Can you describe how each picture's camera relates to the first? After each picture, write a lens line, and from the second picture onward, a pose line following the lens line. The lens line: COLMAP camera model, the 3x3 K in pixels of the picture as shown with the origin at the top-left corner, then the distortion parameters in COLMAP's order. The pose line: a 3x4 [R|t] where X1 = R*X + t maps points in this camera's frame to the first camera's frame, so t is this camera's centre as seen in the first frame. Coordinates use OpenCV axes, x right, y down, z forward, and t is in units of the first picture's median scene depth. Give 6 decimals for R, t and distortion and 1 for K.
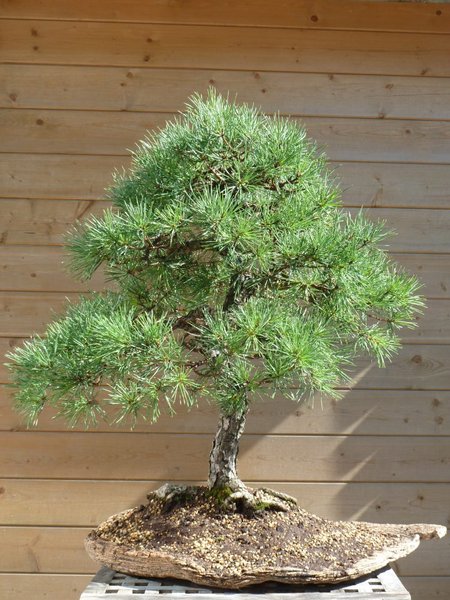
lens RADIAL K [[895.7, 0, 225.4], [0, 895.7, 300.0], [0, 0, 1]] dist [-0.029604, 0.000000]
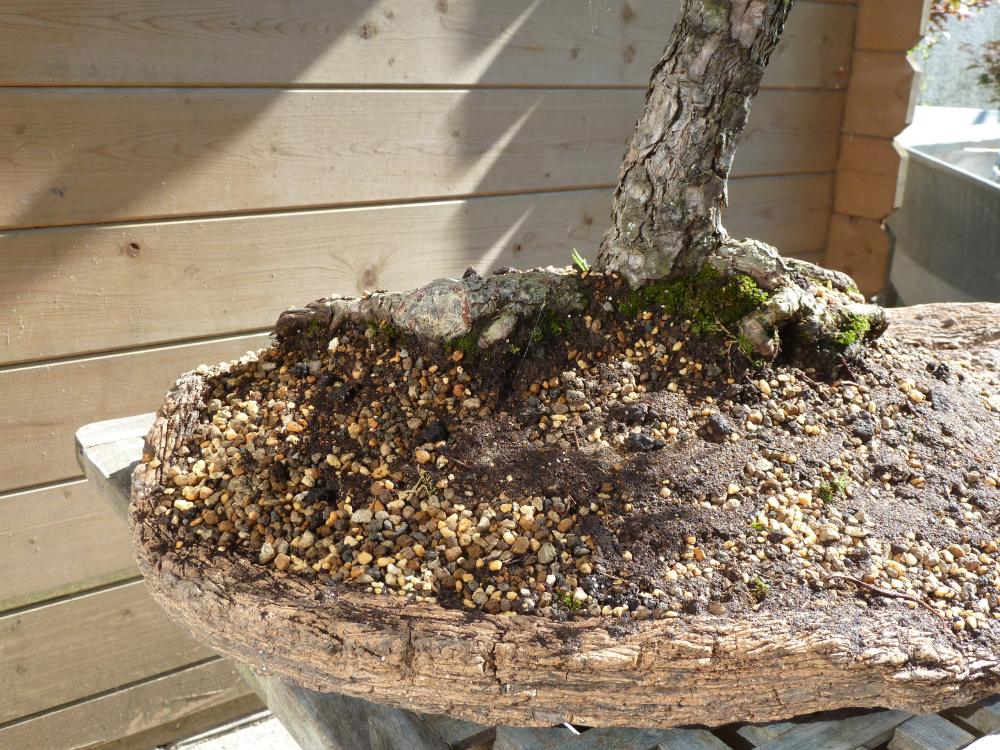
lens RADIAL K [[1096.6, 0, 497.9], [0, 1096.6, 370.4], [0, 0, 1]] dist [-0.045023, 0.000000]
pose [[0.789661, -0.159843, 0.592357, -0.243458], [-0.077074, 0.931976, 0.354232, 0.127530], [-0.608683, -0.325378, 0.723625, 0.797924]]
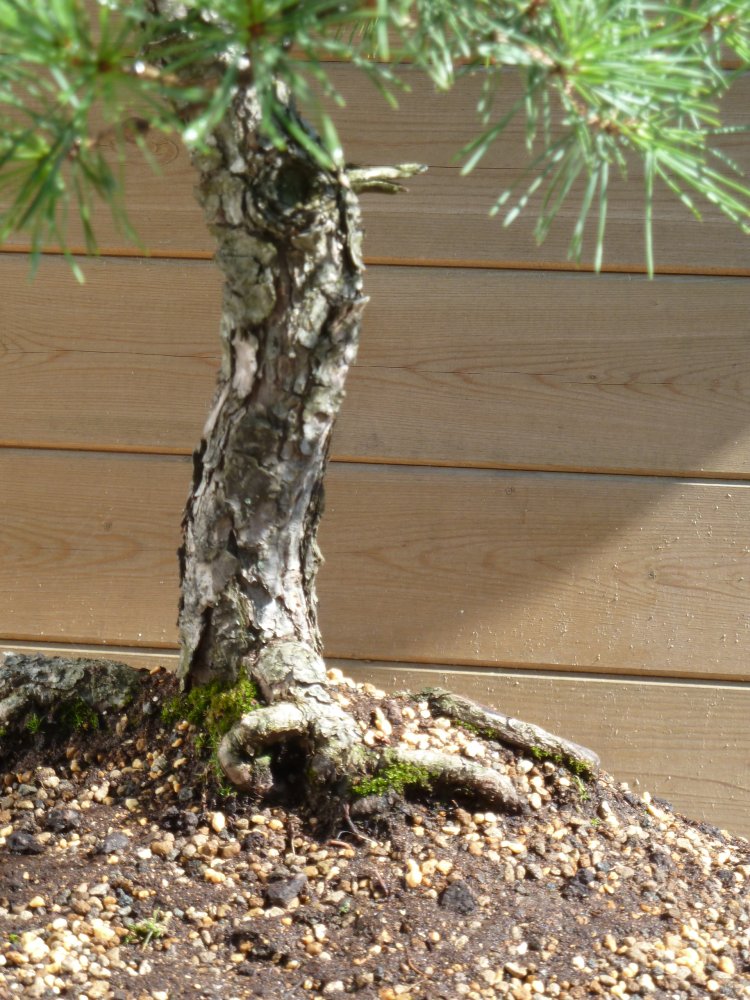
lens RADIAL K [[2802.3, 0, 374.0], [0, 2802.3, 501.6], [0, 0, 1]] dist [-0.029072, 0.000000]
pose [[0.977741, 0.033152, -0.207178, 0.159835], [-0.005531, 0.991167, 0.132505, 0.085543], [0.209741, -0.128409, 0.969288, 0.396652]]
